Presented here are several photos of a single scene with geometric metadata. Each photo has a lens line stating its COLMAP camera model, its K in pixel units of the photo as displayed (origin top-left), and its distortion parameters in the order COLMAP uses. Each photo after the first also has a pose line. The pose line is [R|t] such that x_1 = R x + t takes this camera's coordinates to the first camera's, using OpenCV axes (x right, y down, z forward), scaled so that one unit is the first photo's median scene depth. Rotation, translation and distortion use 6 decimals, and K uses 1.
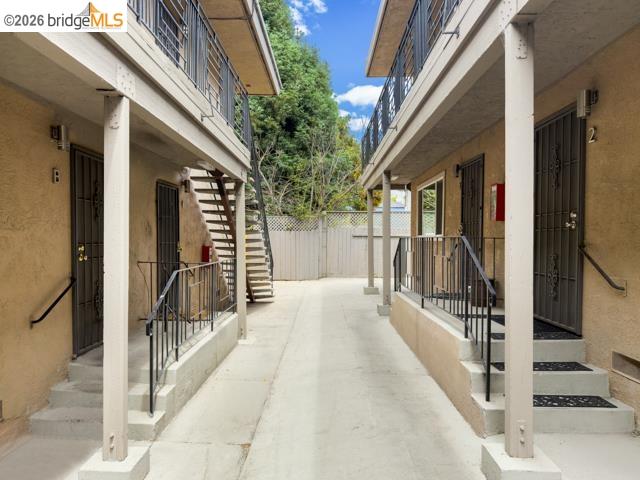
lens RADIAL K [[447.3, 0, 320.0], [0, 447.3, 240.0], [0, 0, 1]] dist [-0.000355, -0.000023]
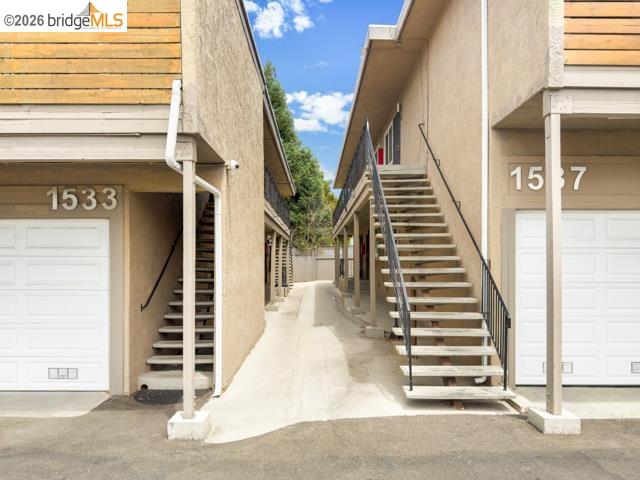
lens RADIAL K [[447.3, 0, 320.0], [0, 447.3, 240.0], [0, 0, 1]] dist [-0.000355, -0.000023]
pose [[0.999646, -0.005771, 0.025957, -0.017572], [0.006978, 0.998888, -0.046631, 0.001019], [-0.025659, 0.046795, 0.998575, -0.772497]]
